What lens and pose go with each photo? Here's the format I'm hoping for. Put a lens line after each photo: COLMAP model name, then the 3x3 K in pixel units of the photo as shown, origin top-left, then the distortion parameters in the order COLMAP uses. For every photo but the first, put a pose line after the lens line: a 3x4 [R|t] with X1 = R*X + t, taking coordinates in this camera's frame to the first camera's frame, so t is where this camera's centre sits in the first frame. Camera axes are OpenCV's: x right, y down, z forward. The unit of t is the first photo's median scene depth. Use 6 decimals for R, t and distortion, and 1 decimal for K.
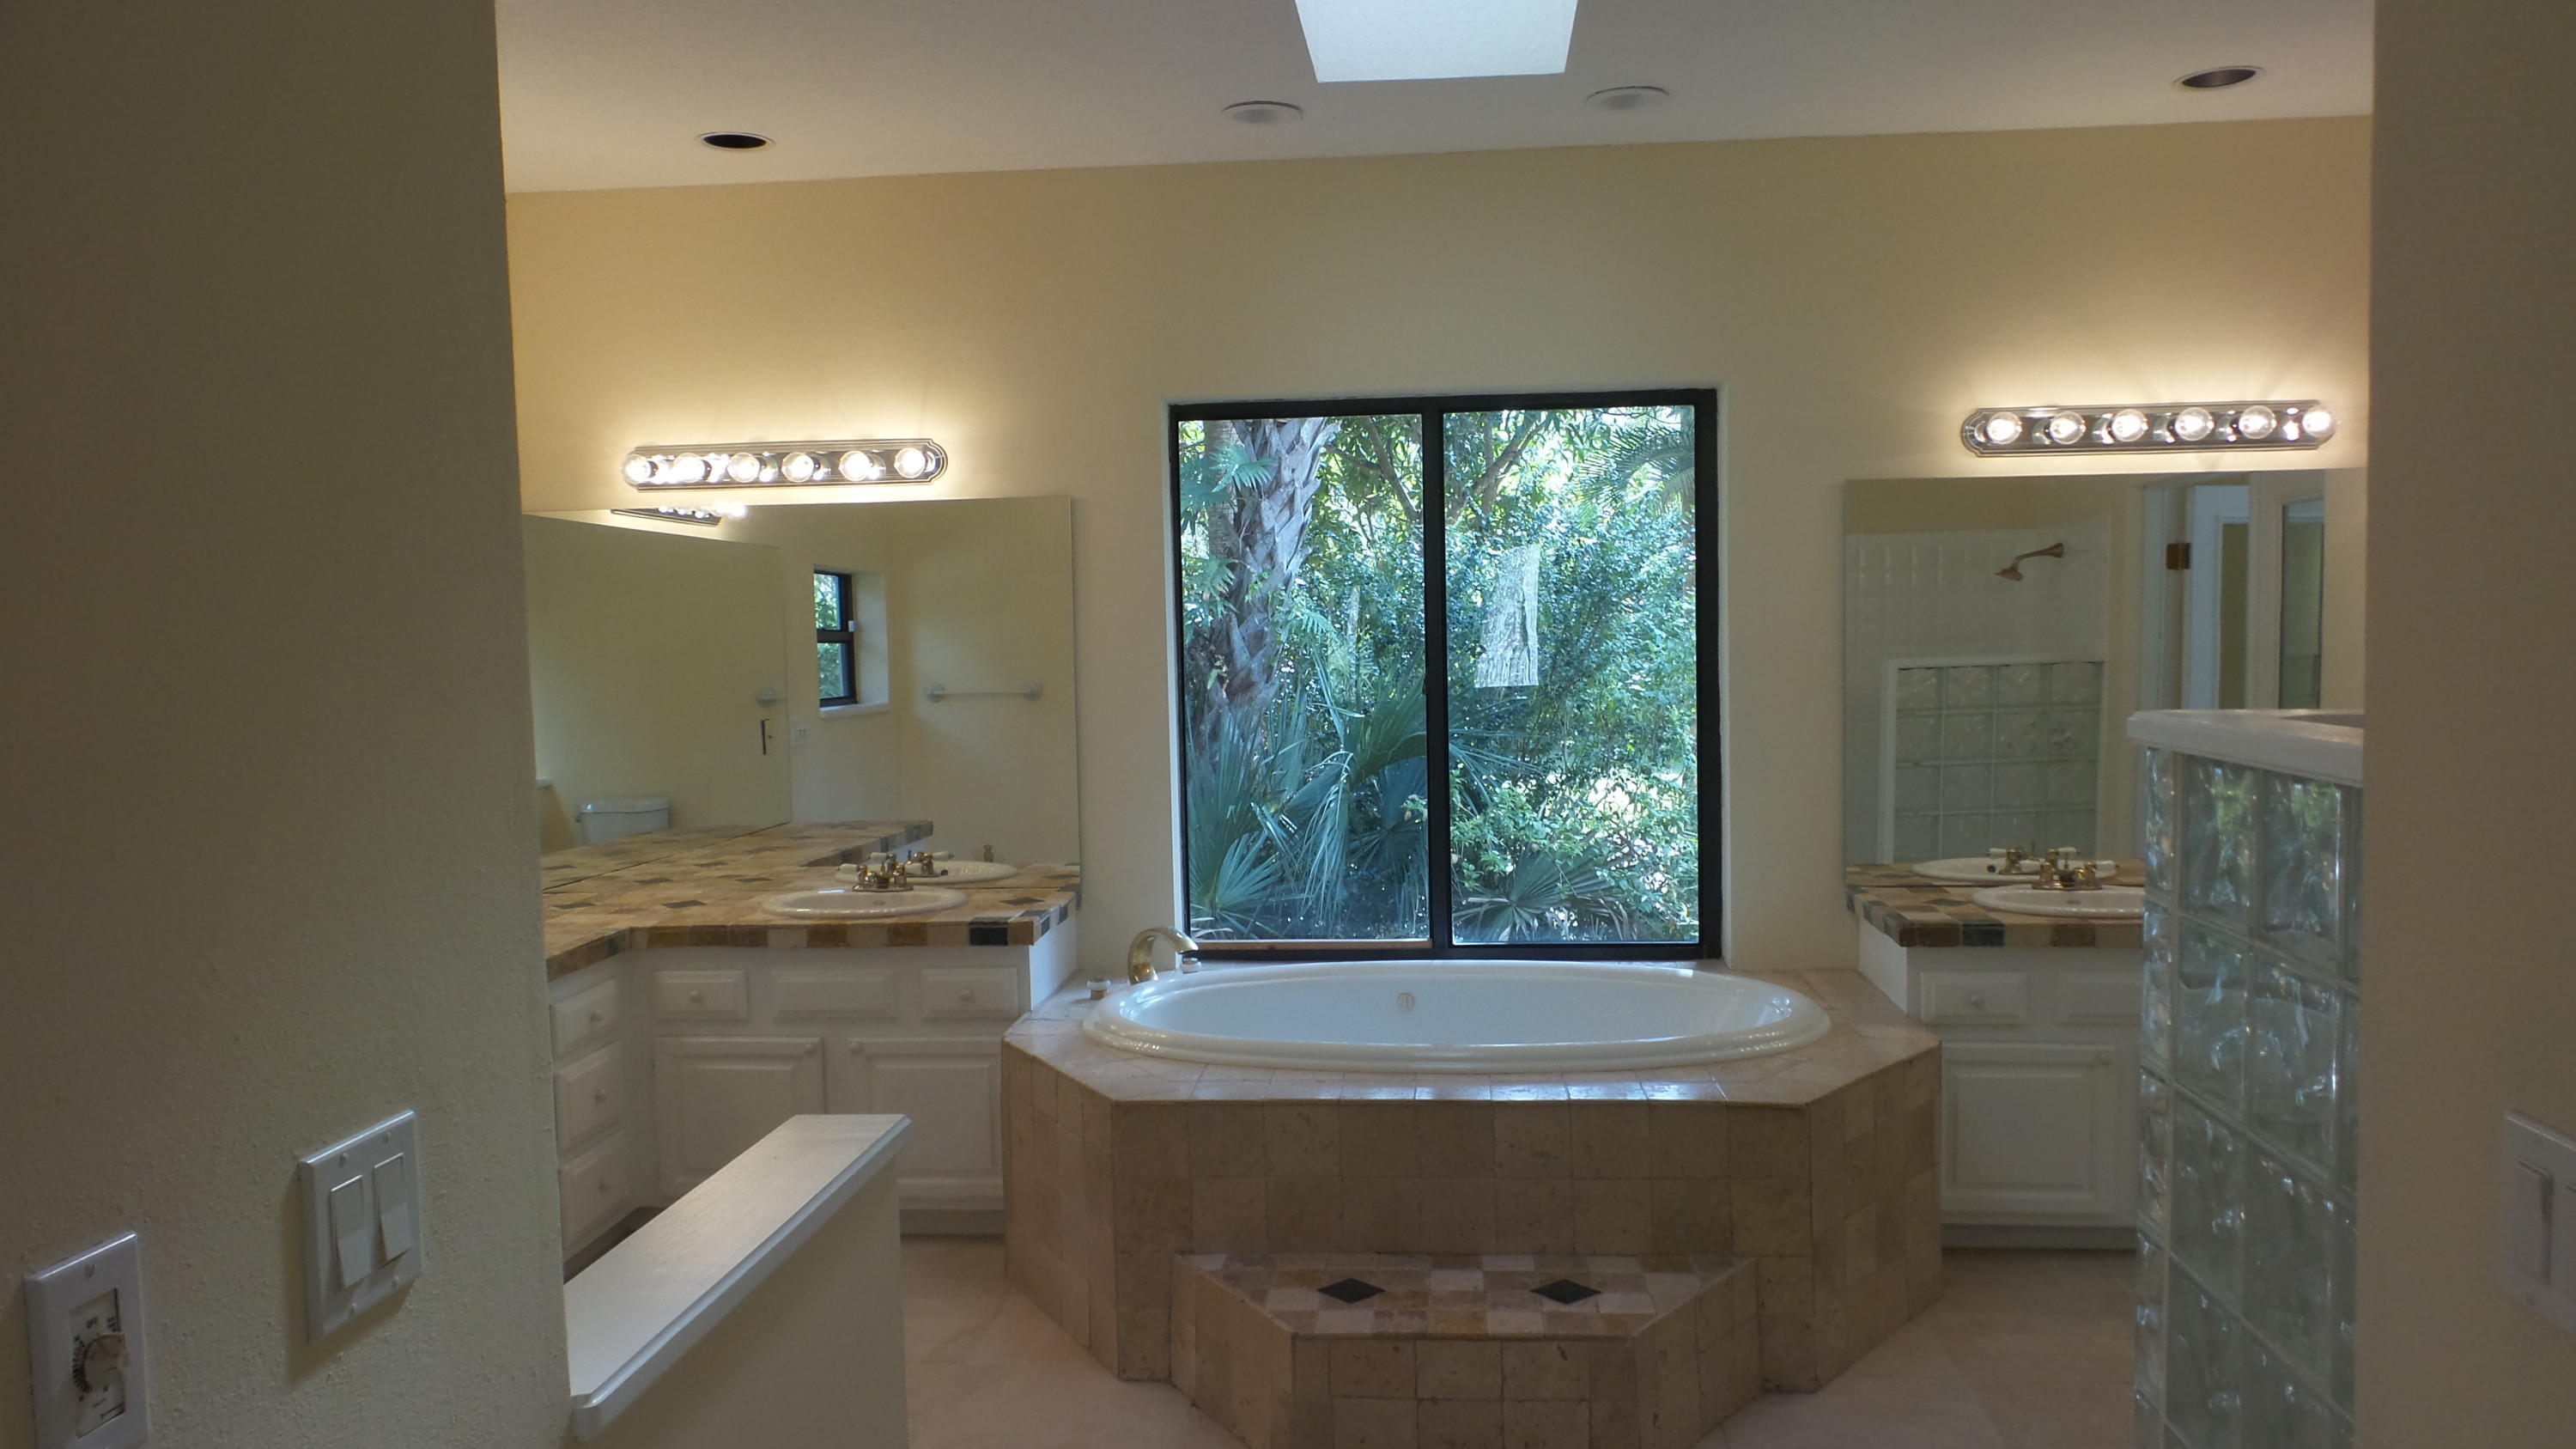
lens RADIAL K [[1816.1, 0, 1283.1], [0, 1816.1, 740.0], [0, 0, 1]] dist [0.003686, 0.002675]
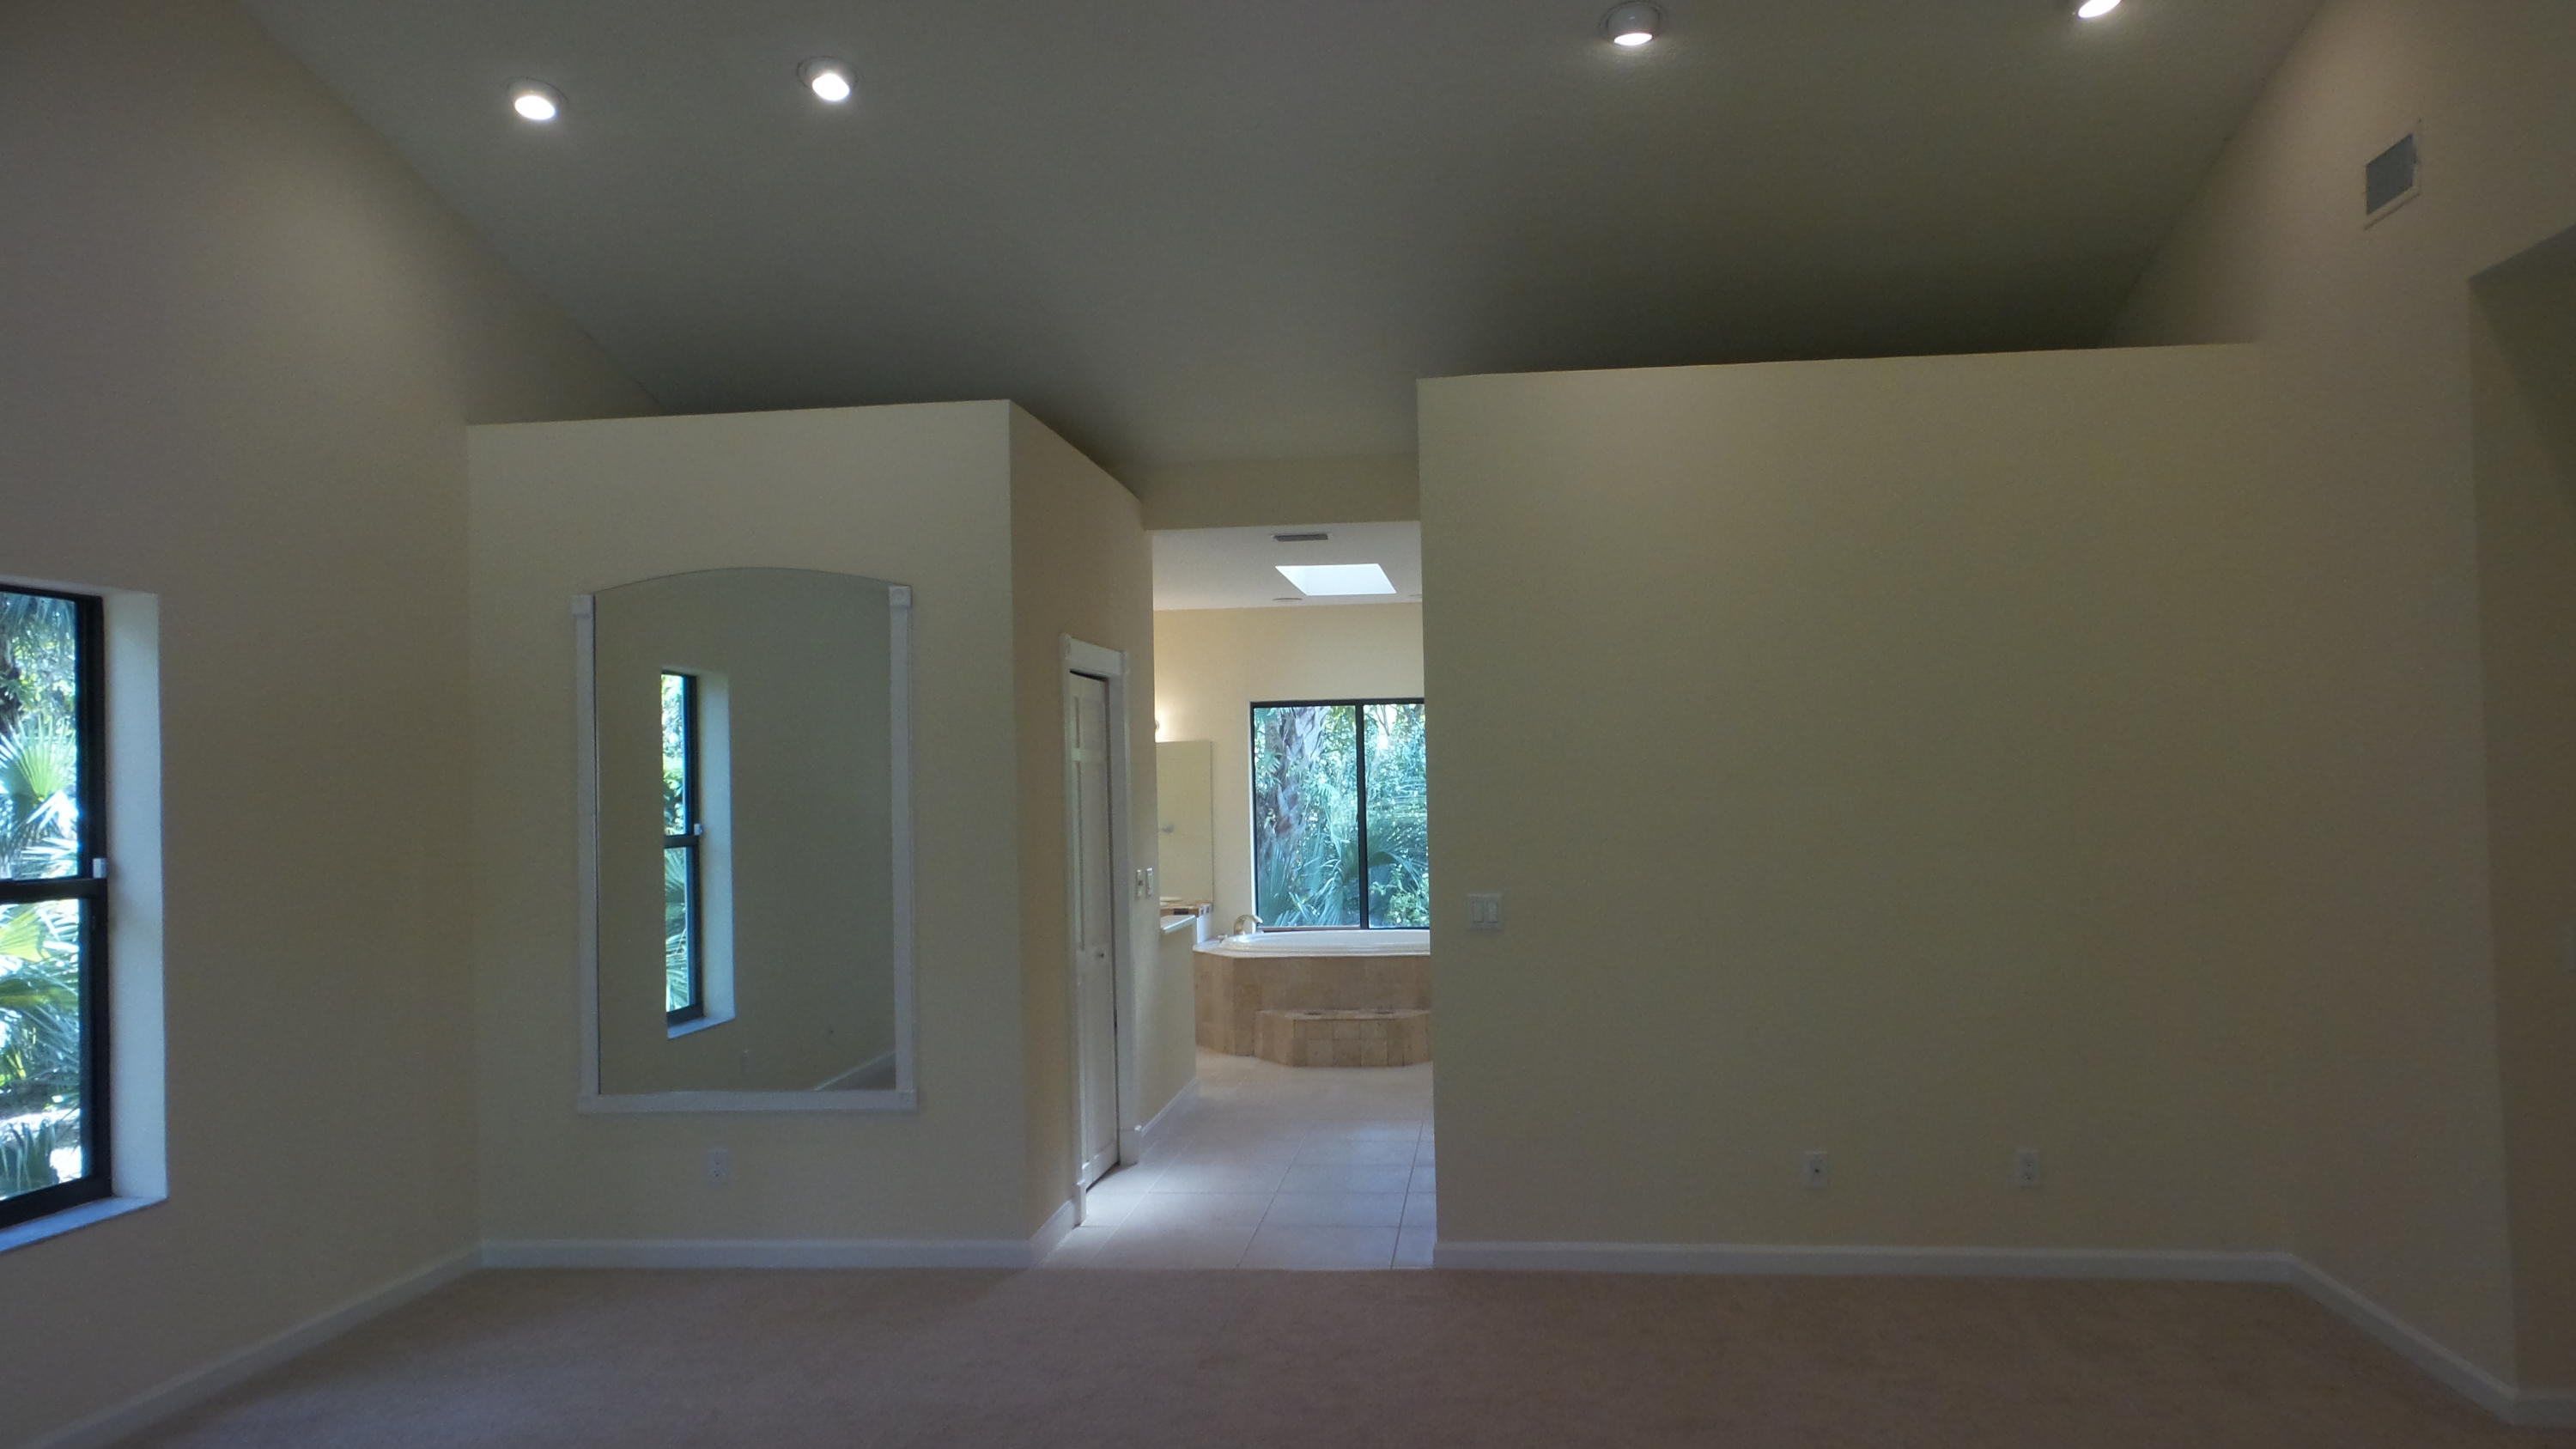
lens RADIAL K [[1816.1, 0, 1283.1], [0, 1816.1, 740.0], [0, 0, 1]] dist [0.003686, 0.002675]
pose [[0.999591, -0.000926, -0.028579, 0.051661], [-0.001596, 0.996111, -0.088096, 0.081090], [0.028550, 0.088105, 0.995702, -1.446682]]
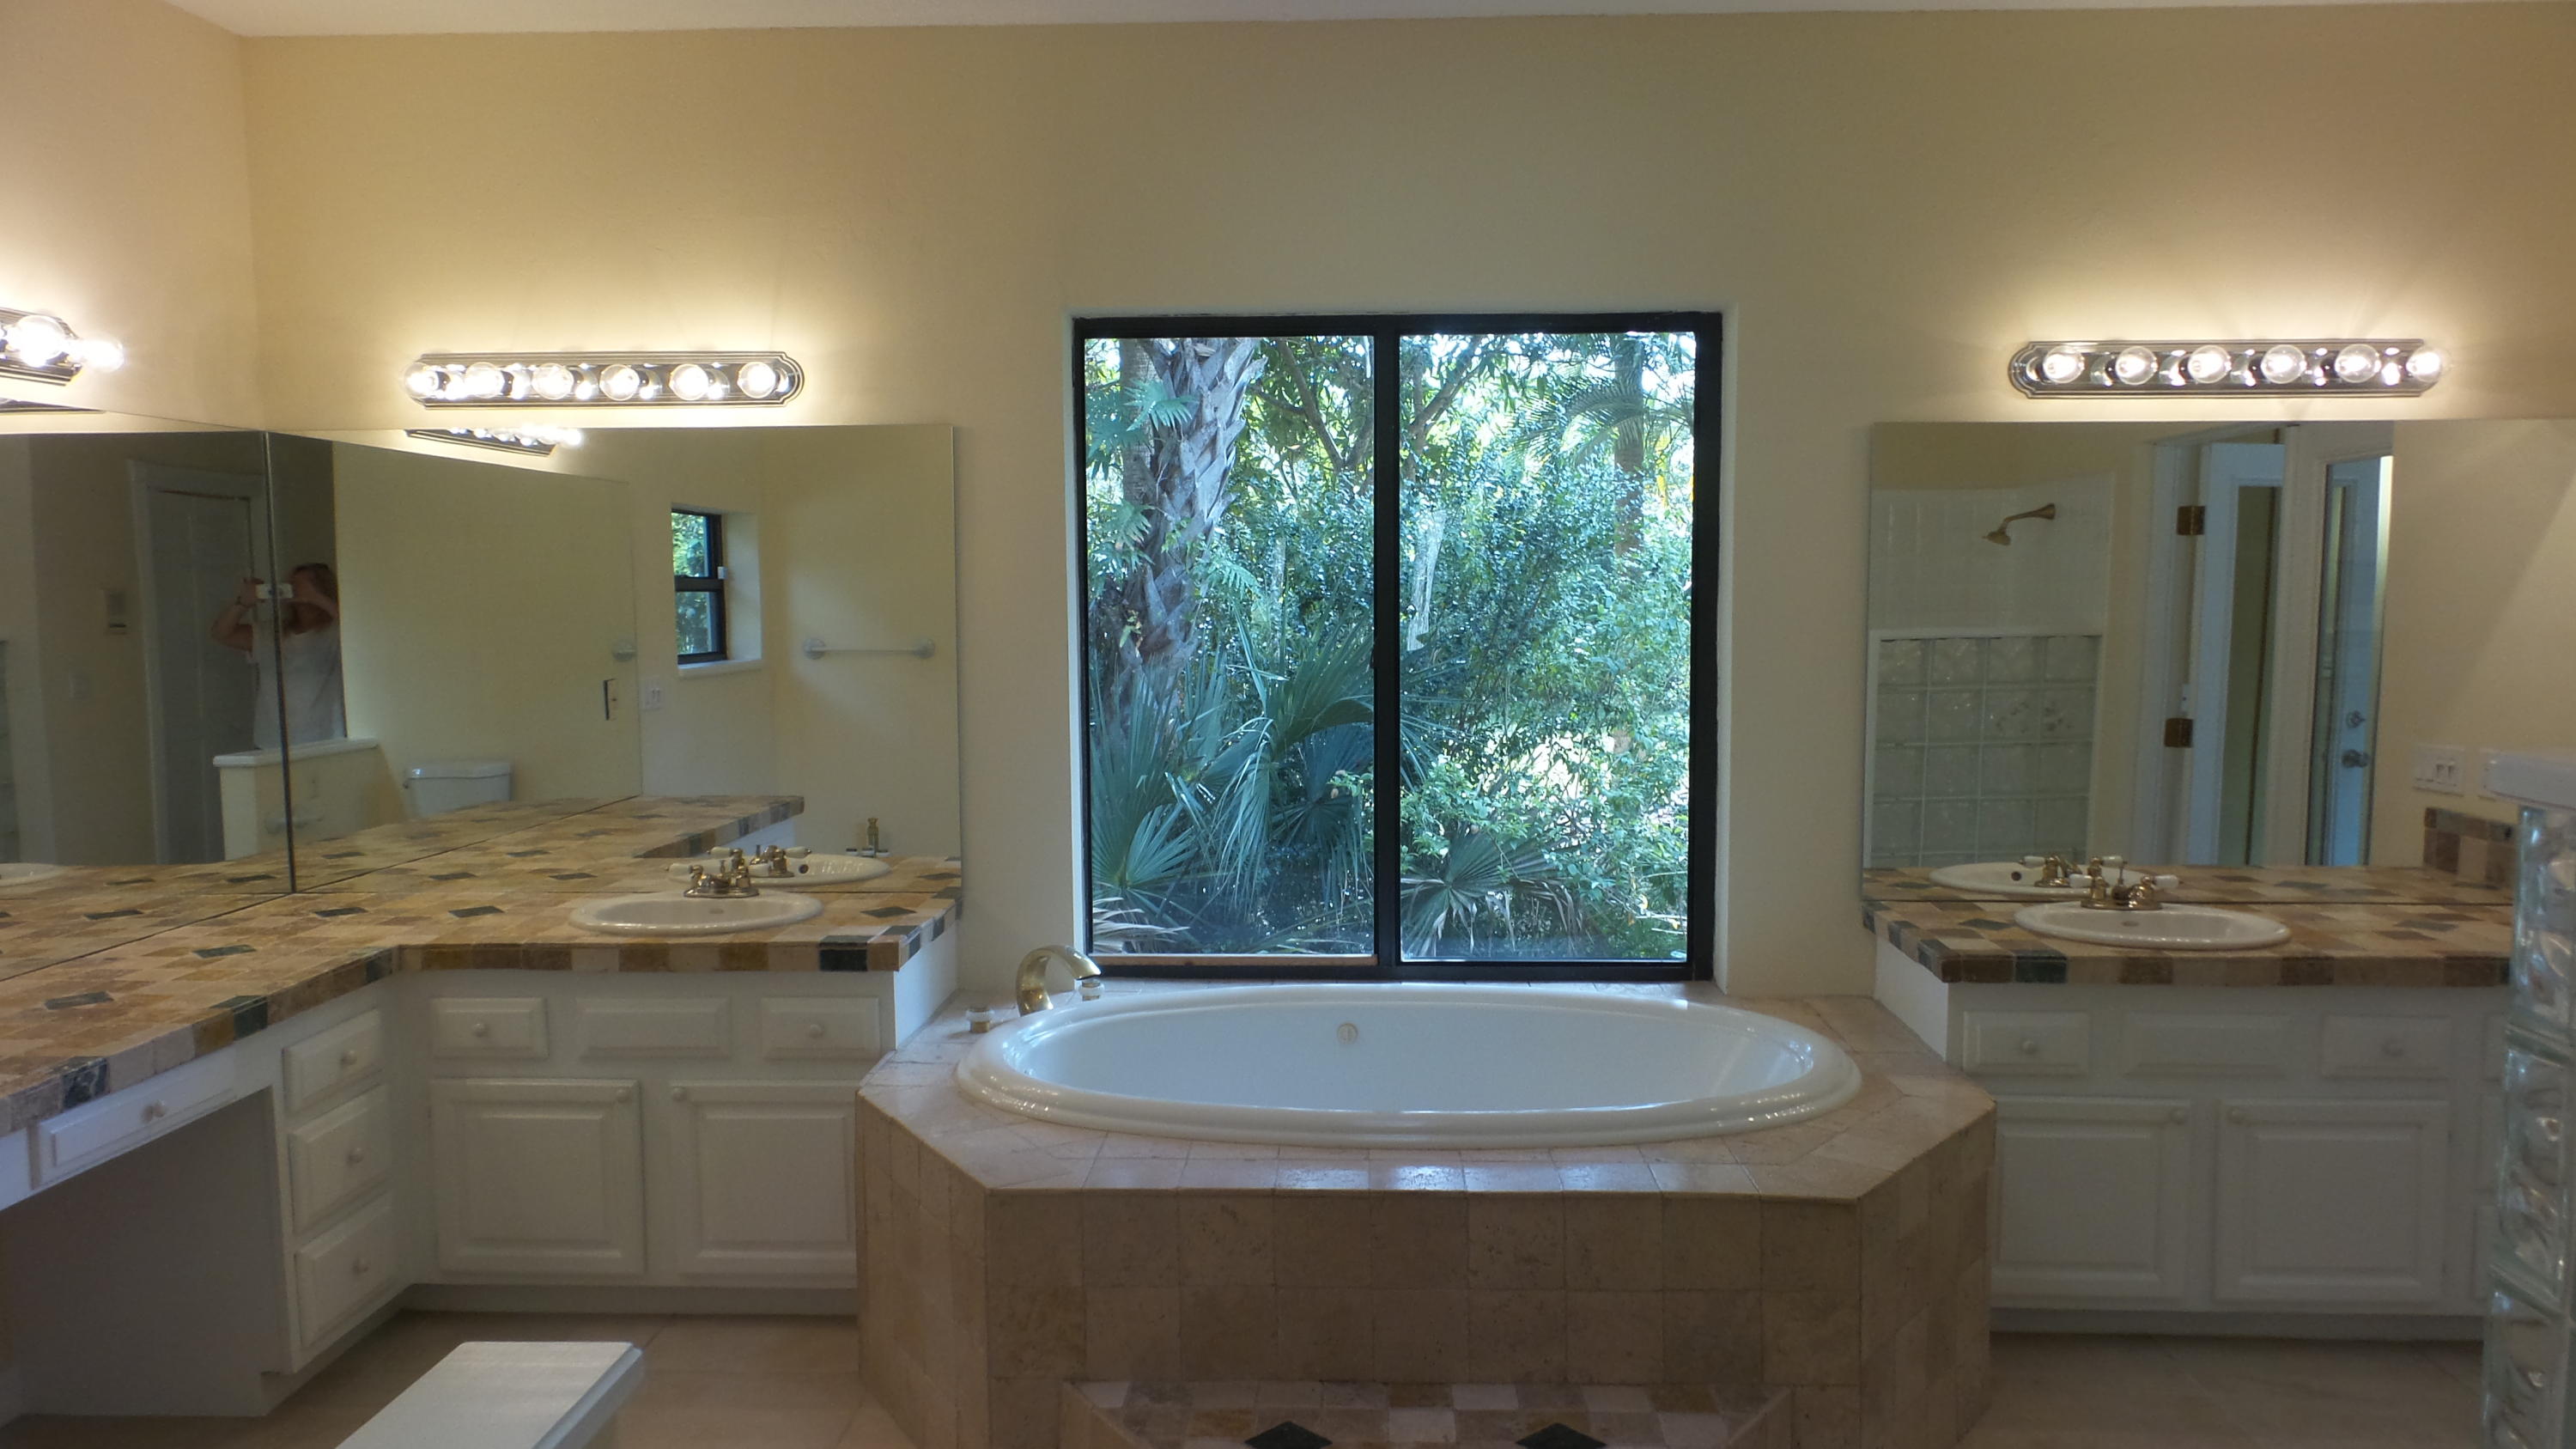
lens RADIAL K [[1816.1, 0, 1283.1], [0, 1816.1, 740.0], [0, 0, 1]] dist [0.003686, 0.002675]
pose [[0.998817, 0.011586, 0.047236, -0.003606], [-0.012874, 0.999551, 0.027051, -0.014183], [-0.046901, -0.027628, 0.998517, 0.157696]]
